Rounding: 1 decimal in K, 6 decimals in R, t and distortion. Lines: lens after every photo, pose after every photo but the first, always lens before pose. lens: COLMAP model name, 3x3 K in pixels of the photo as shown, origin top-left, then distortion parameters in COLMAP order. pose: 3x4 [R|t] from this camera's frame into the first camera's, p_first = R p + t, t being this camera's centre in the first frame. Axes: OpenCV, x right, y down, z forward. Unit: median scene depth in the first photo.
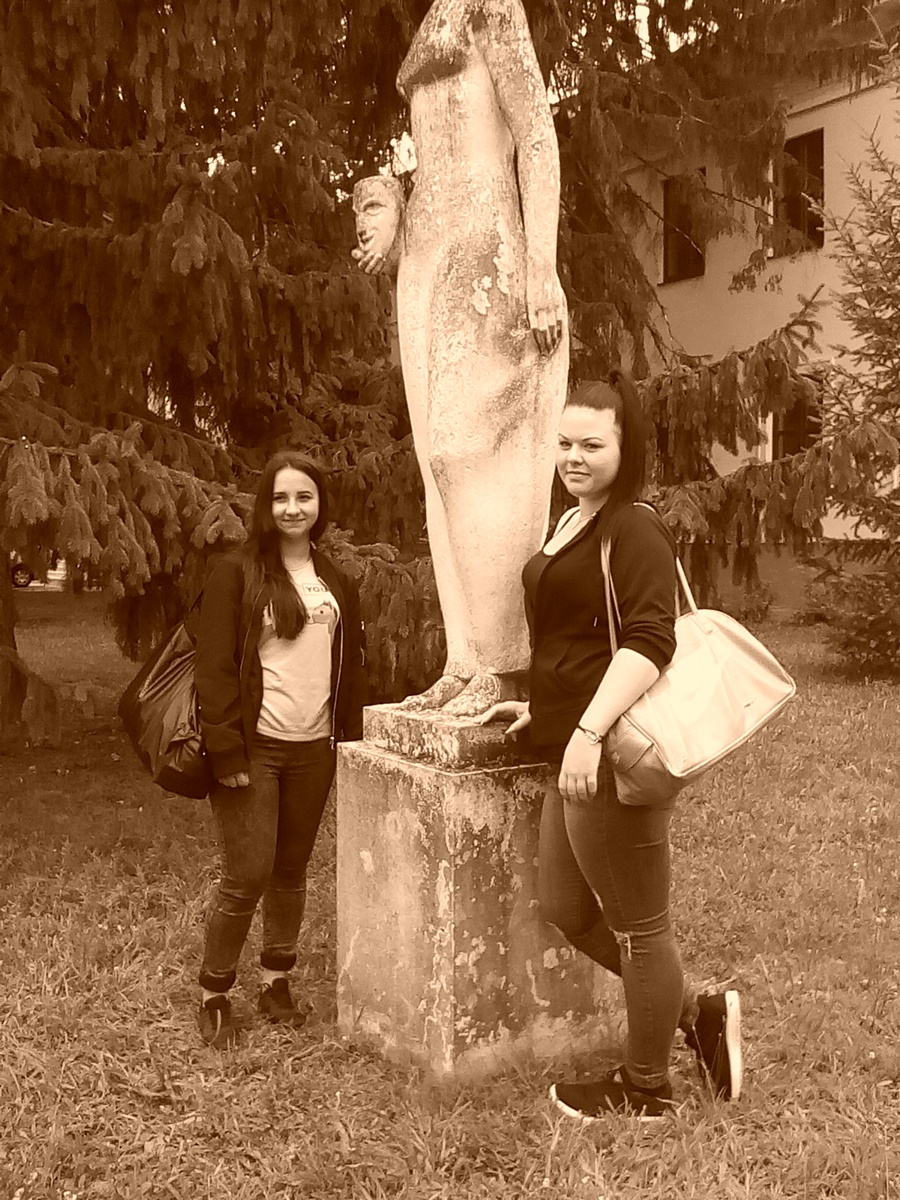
lens RADIAL K [[1281.0, 0, 469.2], [0, 1281.0, 596.7], [0, 0, 1]] dist [0.180217, -0.764826]
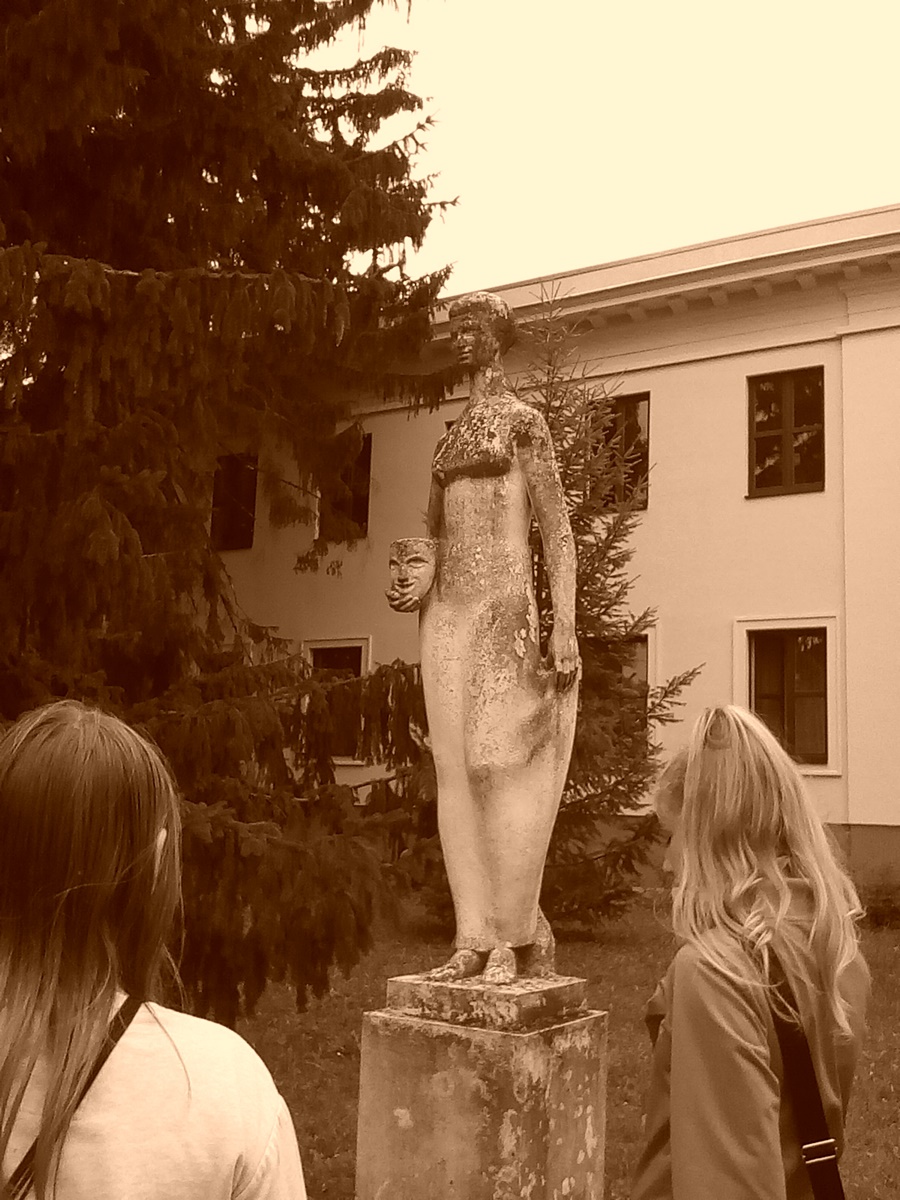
lens RADIAL K [[1281.0, 0, 469.2], [0, 1281.0, 596.7], [0, 0, 1]] dist [0.180217, -0.764826]
pose [[0.901253, 0.095993, 0.422527, -0.581215], [-0.014347, 0.981227, -0.192319, -0.030641], [-0.433057, 0.167266, 0.885711, -0.124327]]
